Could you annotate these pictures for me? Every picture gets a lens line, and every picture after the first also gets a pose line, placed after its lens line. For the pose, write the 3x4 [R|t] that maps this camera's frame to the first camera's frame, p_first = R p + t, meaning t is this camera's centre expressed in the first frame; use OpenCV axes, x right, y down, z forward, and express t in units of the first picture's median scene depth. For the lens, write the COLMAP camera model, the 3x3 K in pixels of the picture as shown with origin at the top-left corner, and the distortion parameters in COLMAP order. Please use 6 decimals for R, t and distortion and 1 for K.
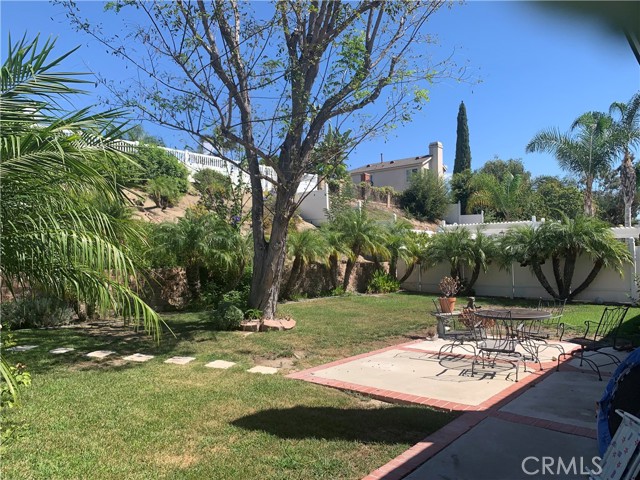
lens RADIAL K [[489.5, 0, 323.1], [0, 489.5, 241.4], [0, 0, 1]] dist [0.086240, -0.000740]
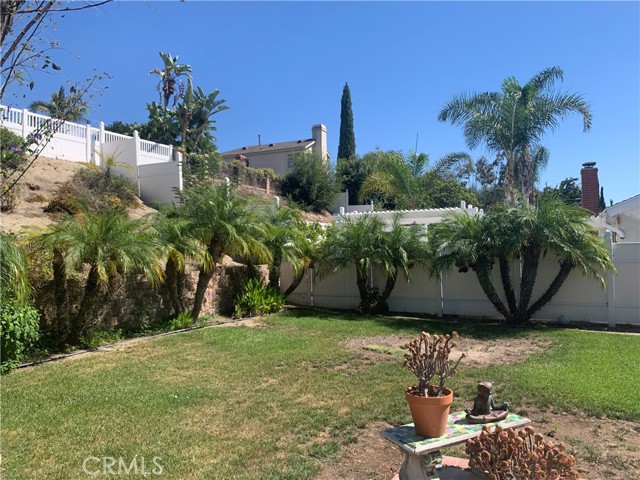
lens RADIAL K [[489.5, 0, 323.1], [0, 489.5, 241.4], [0, 0, 1]] dist [0.086240, -0.000740]
pose [[0.969919, -0.001636, 0.243424, 0.040480], [-0.001679, 0.999909, 0.013409, -0.000884], [-0.243424, -0.013414, 0.969827, 0.311399]]
